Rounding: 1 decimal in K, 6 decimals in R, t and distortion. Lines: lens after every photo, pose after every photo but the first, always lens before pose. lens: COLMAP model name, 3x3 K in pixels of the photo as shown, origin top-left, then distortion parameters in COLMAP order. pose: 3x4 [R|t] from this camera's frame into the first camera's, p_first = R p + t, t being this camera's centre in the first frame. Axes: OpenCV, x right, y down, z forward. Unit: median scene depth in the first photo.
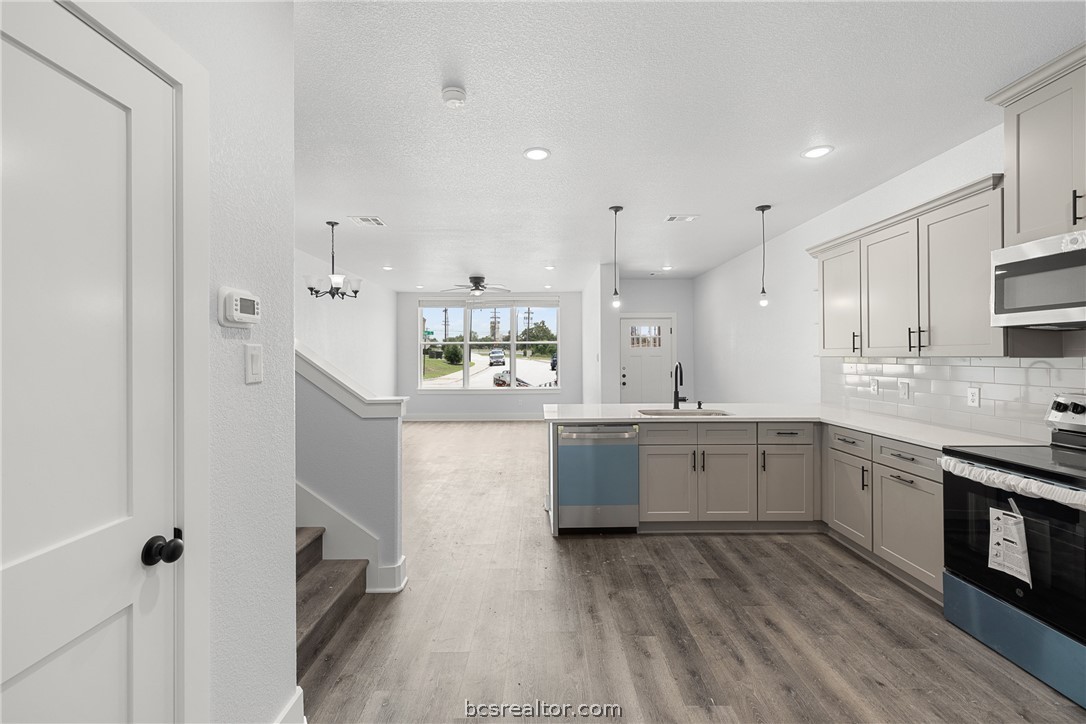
lens RADIAL K [[463.1, 0, 550.6], [0, 463.1, 338.1], [0, 0, 1]] dist [0.000944, 0.000164]
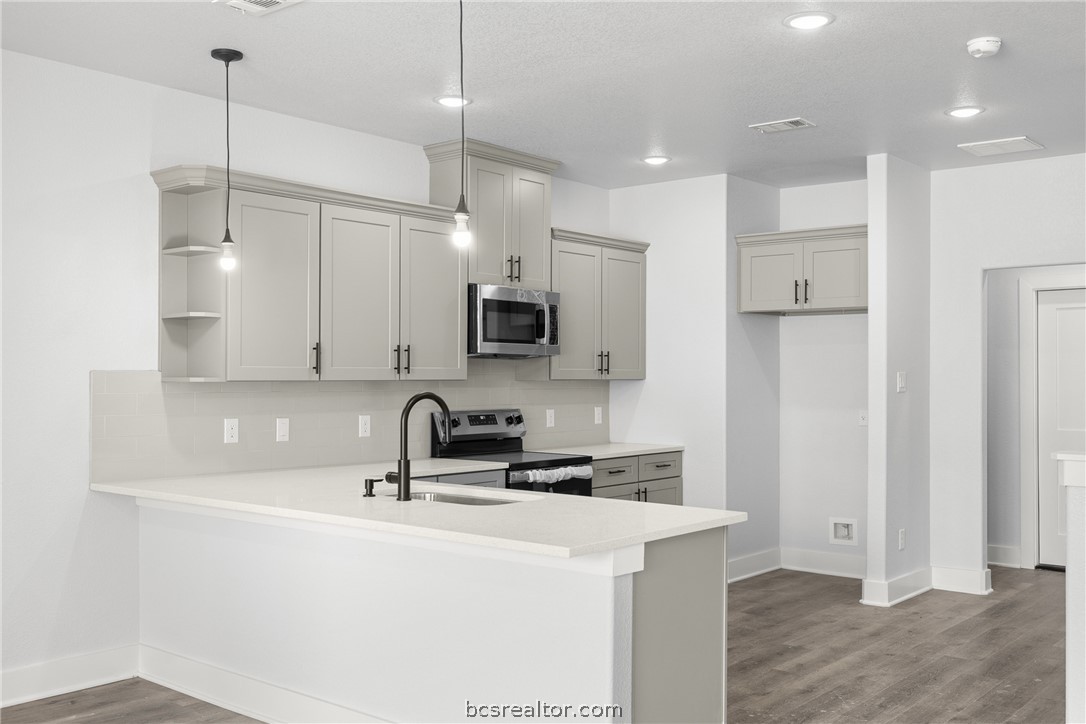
lens RADIAL K [[1051.4, 0, 539.5], [0, 1051.4, 368.9], [0, 0, 1]] dist [0.003694, 0.000000]
pose [[-0.753123, 0.015080, 0.657707, -0.590376], [-0.016234, 0.999007, -0.041496, 0.085580], [-0.657680, -0.041929, -0.752130, 2.068495]]
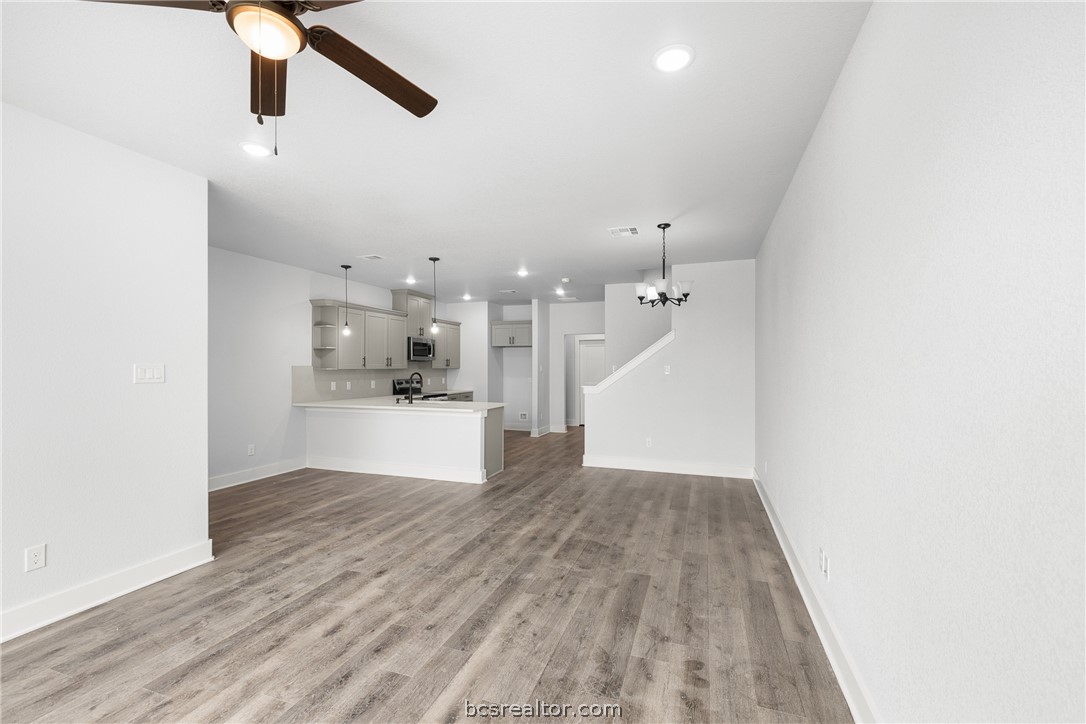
lens RADIAL K [[463.1, 0, 544.6], [0, 463.1, 365.1], [0, 0, 1]] dist [0.000944, 0.000164]
pose [[-0.936309, 0.012975, 0.350938, -0.824060], [-0.001505, 0.999160, -0.040957, 0.111112], [-0.351175, -0.038877, -0.935502, 2.811383]]
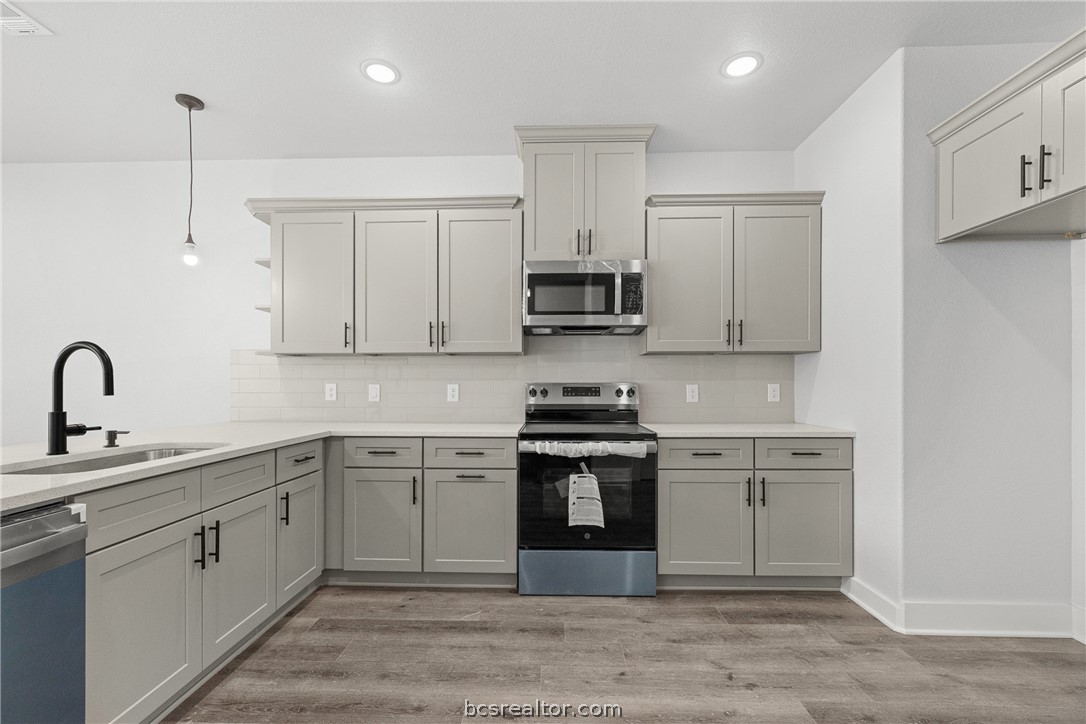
lens RADIAL K [[463.1, 0, 512.3], [0, 463.1, 385.0], [0, 0, 1]] dist [0.000944, 0.000164]
pose [[0.053258, 0.006404, 0.998560, -0.153872], [-0.035806, 0.999349, -0.004499, 0.097426], [-0.997939, -0.035514, 0.053453, 0.716517]]
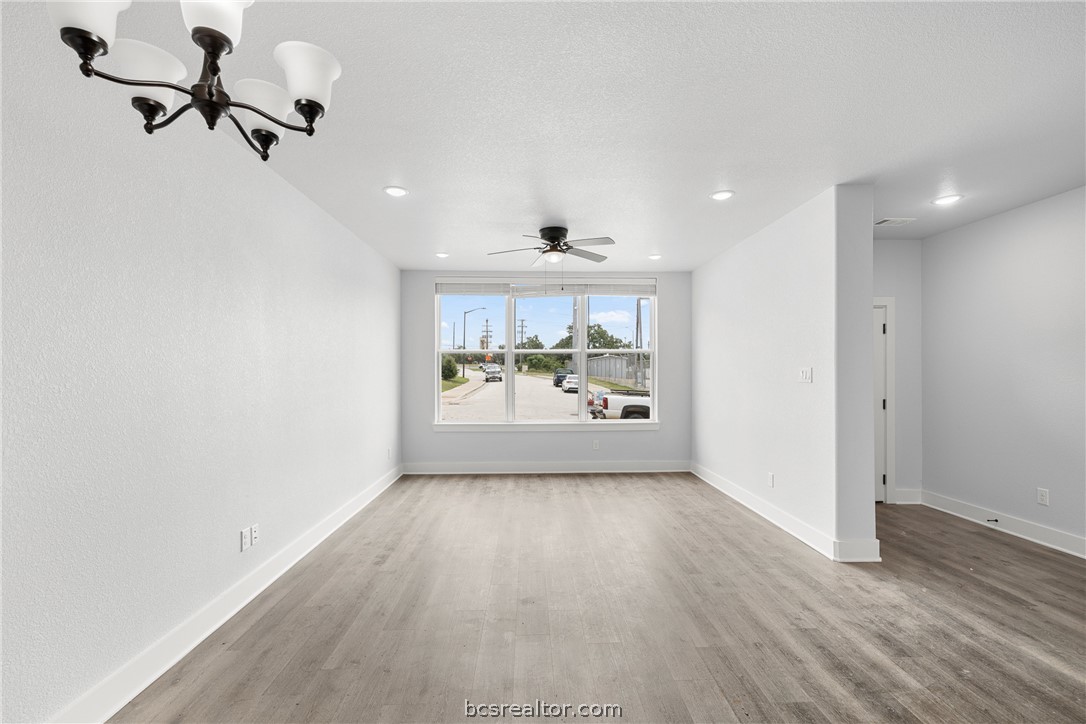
lens RADIAL K [[463.1, 0, 546.5], [0, 463.1, 372.3], [0, 0, 1]] dist [0.000944, 0.000164]
pose [[0.999817, 0.006092, 0.018111, -0.436258], [-0.006811, 0.999179, 0.039930, 0.043764], [-0.017853, -0.040046, 0.999038, 1.090311]]
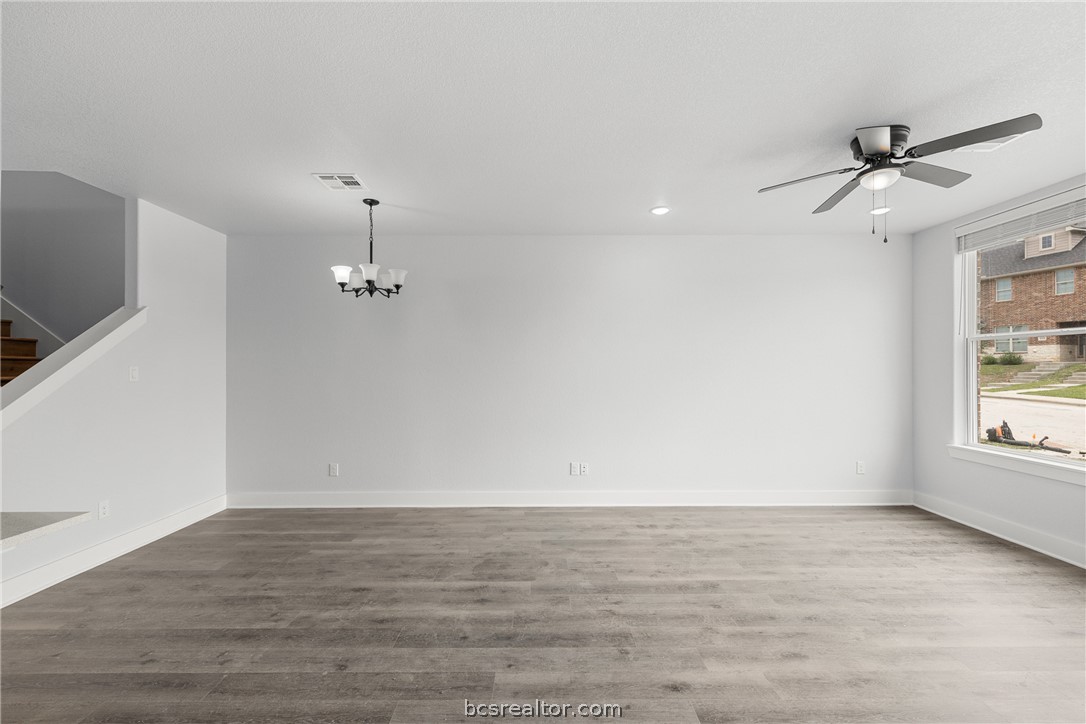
lens RADIAL K [[463.1, 0, 536.0], [0, 463.1, 365.2], [0, 0, 1]] dist [0.000944, 0.000164]
pose [[-0.012316, 0.004744, -0.999913, 0.449908], [0.036377, 0.999329, 0.004293, 0.062757], [0.999262, -0.036321, -0.012481, 1.857264]]
